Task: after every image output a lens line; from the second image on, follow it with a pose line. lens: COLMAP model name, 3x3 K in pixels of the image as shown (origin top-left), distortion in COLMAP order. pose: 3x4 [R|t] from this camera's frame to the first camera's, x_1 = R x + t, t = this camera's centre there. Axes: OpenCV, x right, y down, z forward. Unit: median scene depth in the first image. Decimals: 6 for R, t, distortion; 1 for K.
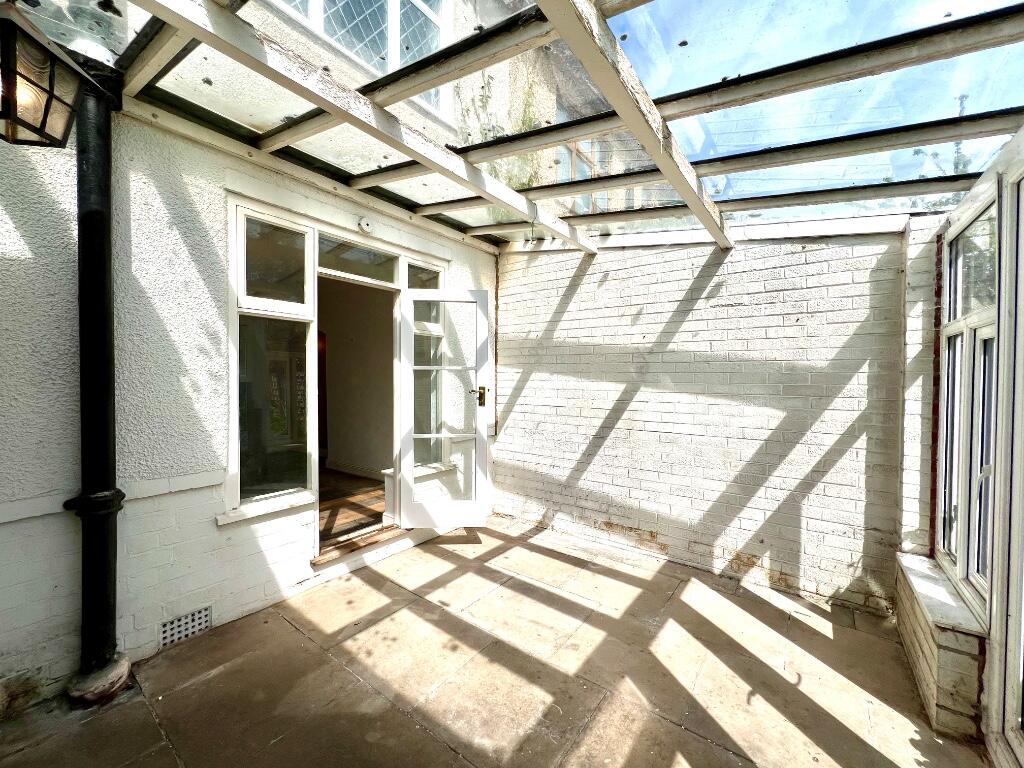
lens RADIAL K [[412.7, 0, 510.2], [0, 412.7, 380.9], [0, 0, 1]] dist [-0.001777, 0.000152]
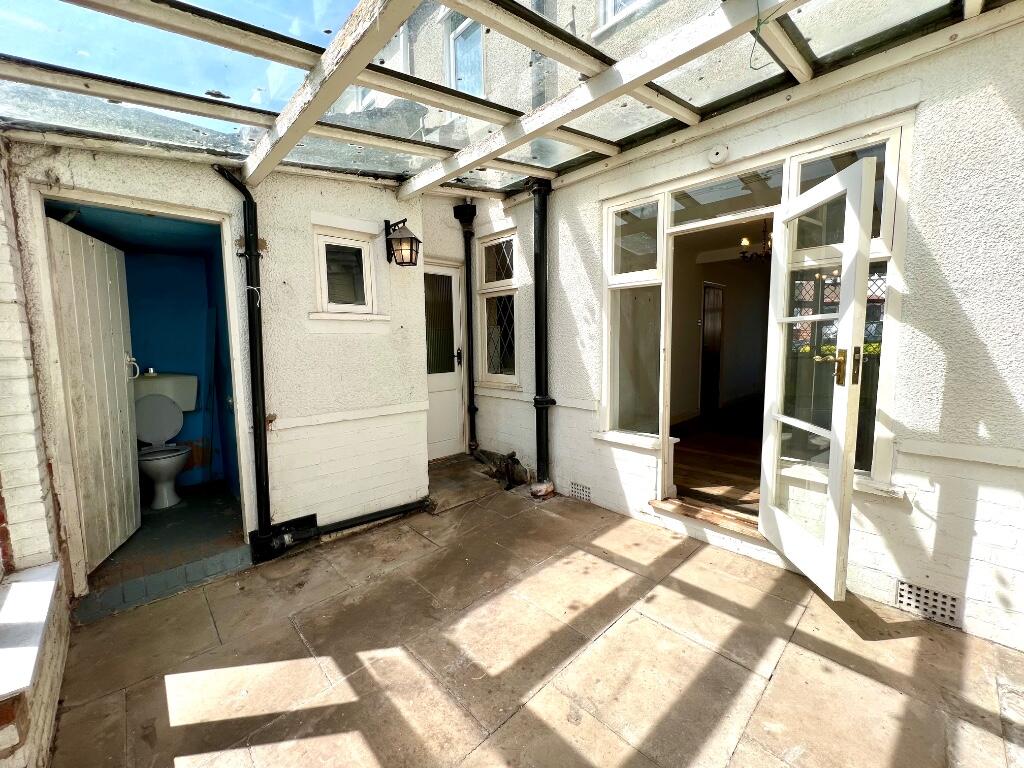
lens RADIAL K [[410.5, 0, 510.7], [0, 410.5, 377.8], [0, 0, 1]] dist [-0.002042, -0.000223]
pose [[-0.174307, 0.089460, -0.980619, 0.631648], [0.004970, 0.995932, 0.089973, 0.000650], [0.984679, 0.010809, -0.174042, 0.785122]]
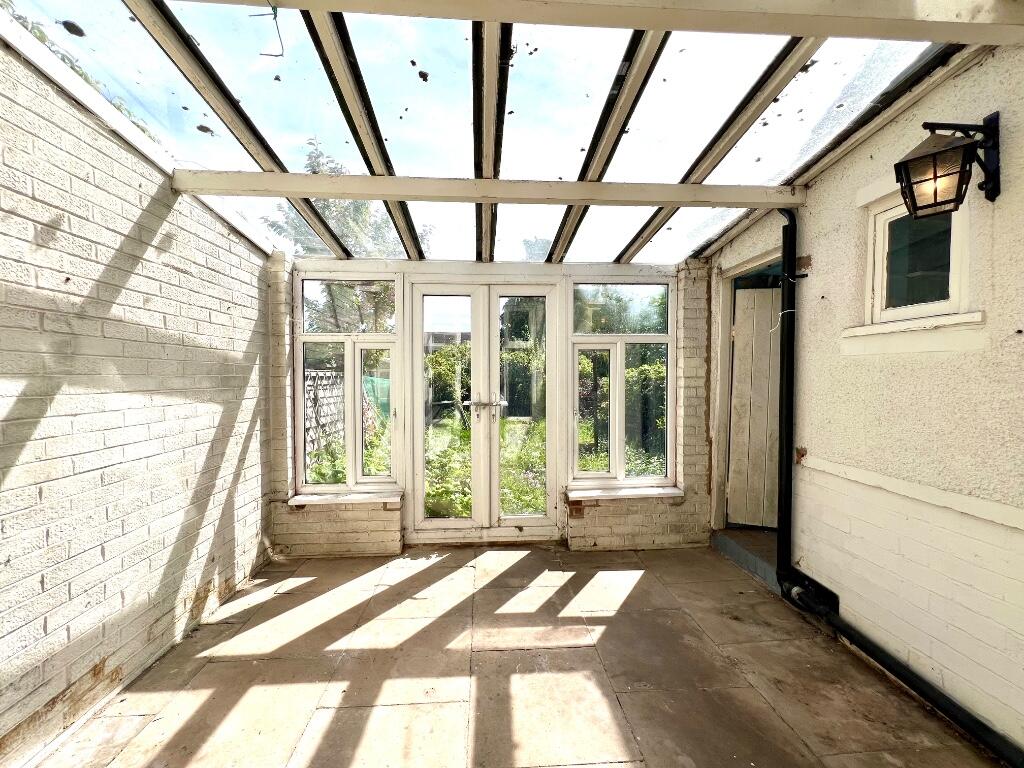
lens RADIAL K [[410.5, 0, 510.7], [0, 410.5, 377.8], [0, 0, 1]] dist [-0.002042, -0.000223]
pose [[-0.647625, -0.006609, 0.761931, -0.439364], [0.008127, 0.999846, 0.015581, 0.003944], [-0.761916, 0.016282, -0.647471, 1.086330]]
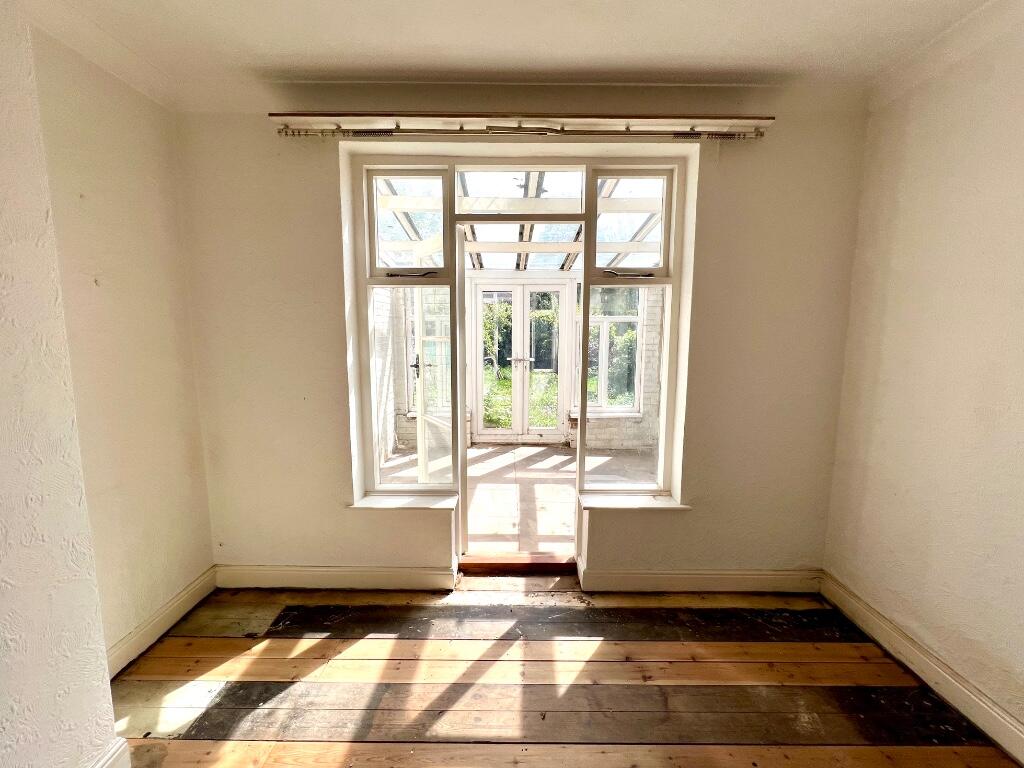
lens RADIAL K [[421.8, 0, 512.0], [0, 421.8, 384.0], [0, 0, 1]] dist [-0.002454, -0.000110]
pose [[-0.602408, -0.110771, 0.790464, -1.043152], [0.003389, 0.989960, 0.141310, -0.069120], [-0.798181, 0.087805, -0.595984, 1.598141]]
